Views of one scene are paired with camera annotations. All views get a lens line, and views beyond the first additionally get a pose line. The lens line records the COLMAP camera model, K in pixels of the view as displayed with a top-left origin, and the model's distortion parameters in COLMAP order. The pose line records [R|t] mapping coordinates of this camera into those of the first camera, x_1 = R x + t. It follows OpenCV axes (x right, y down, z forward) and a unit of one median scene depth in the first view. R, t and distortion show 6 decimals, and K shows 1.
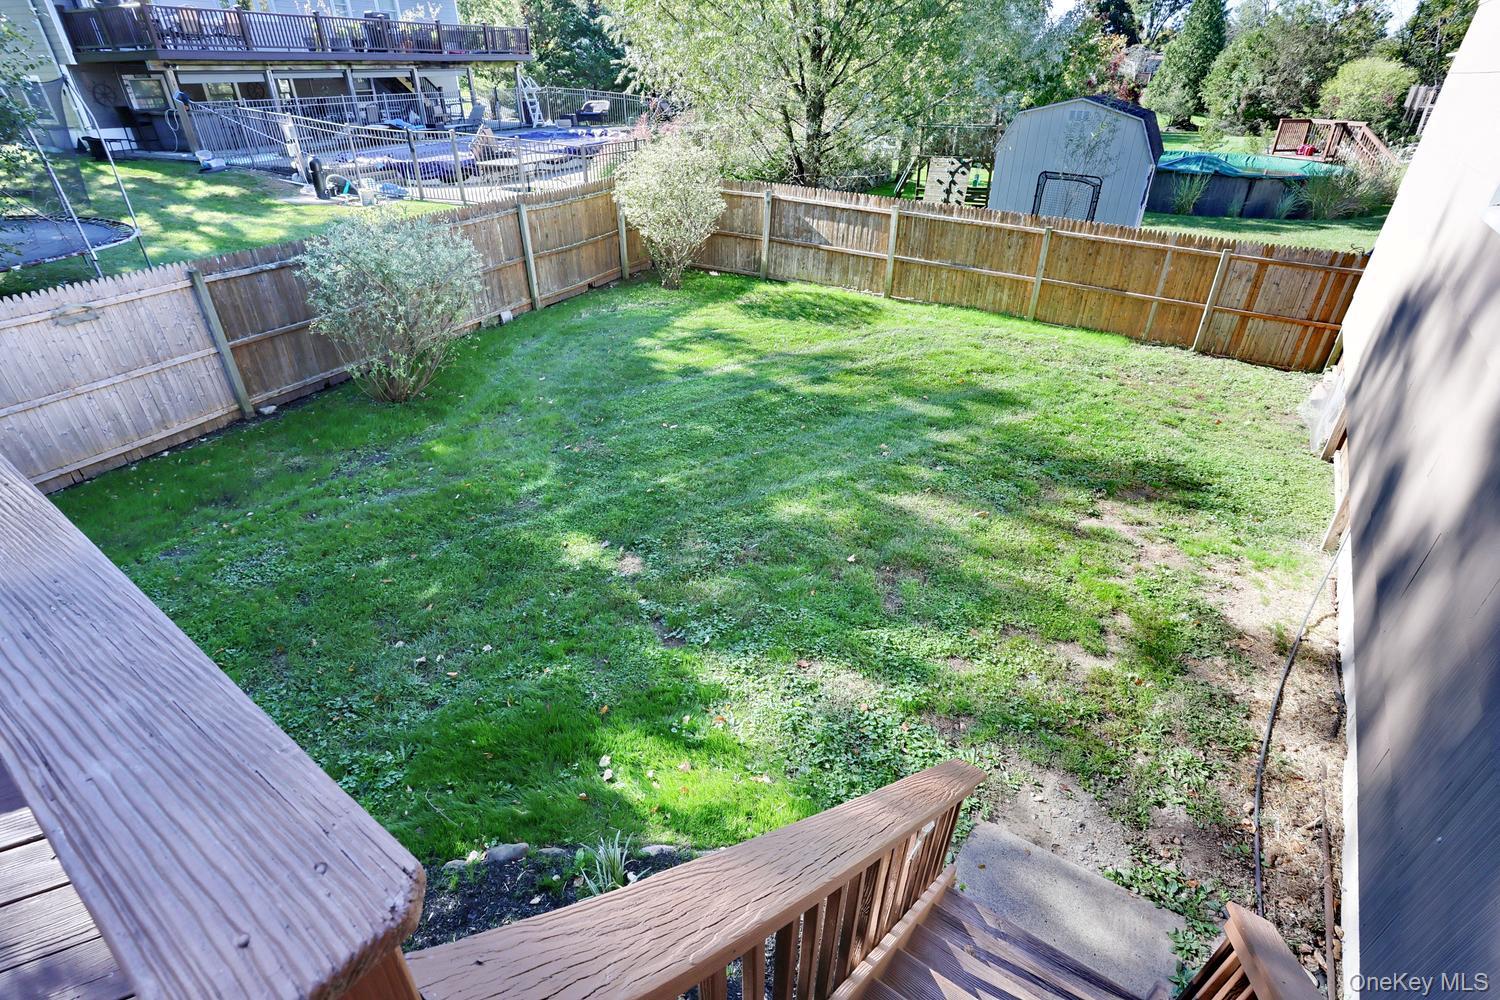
lens RADIAL K [[741.4, 0, 750.0], [0, 741.4, 500.0], [0, 0, 1]] dist [-0.061911, 0.021406]
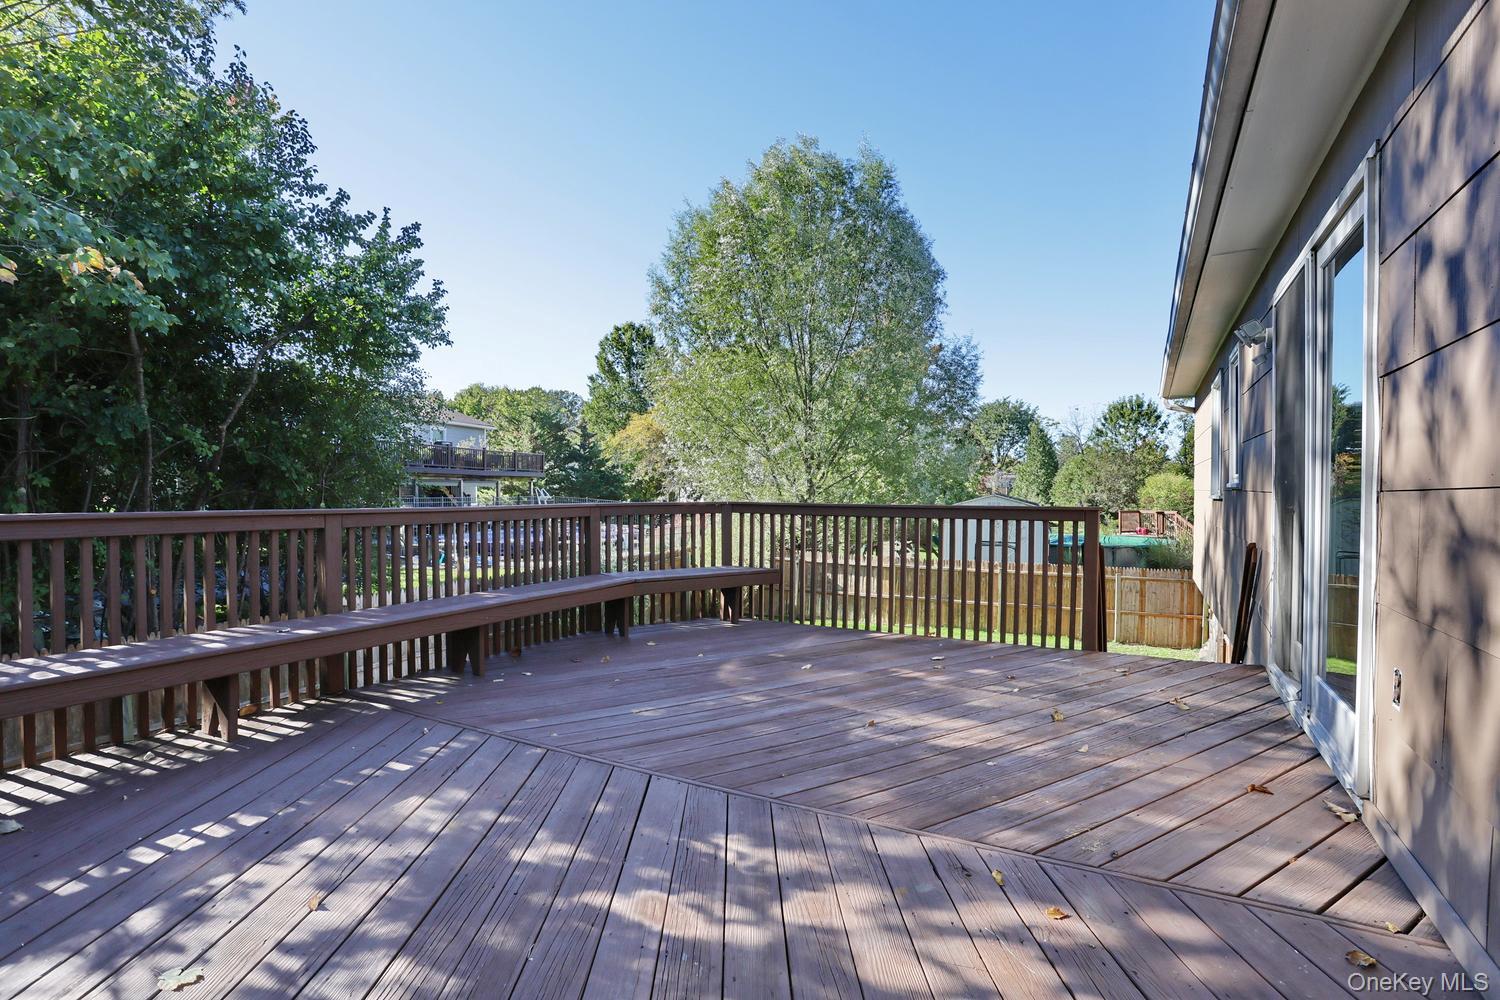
lens RADIAL K [[741.4, 0, 750.0], [0, 741.4, 500.0], [0, 0, 1]] dist [-0.061911, 0.021406]
pose [[0.992592, -0.000394, 0.121493, -0.086709], [0.060851, 0.867137, -0.494339, 0.066051], [-0.105157, 0.498070, 0.860737, -0.096077]]
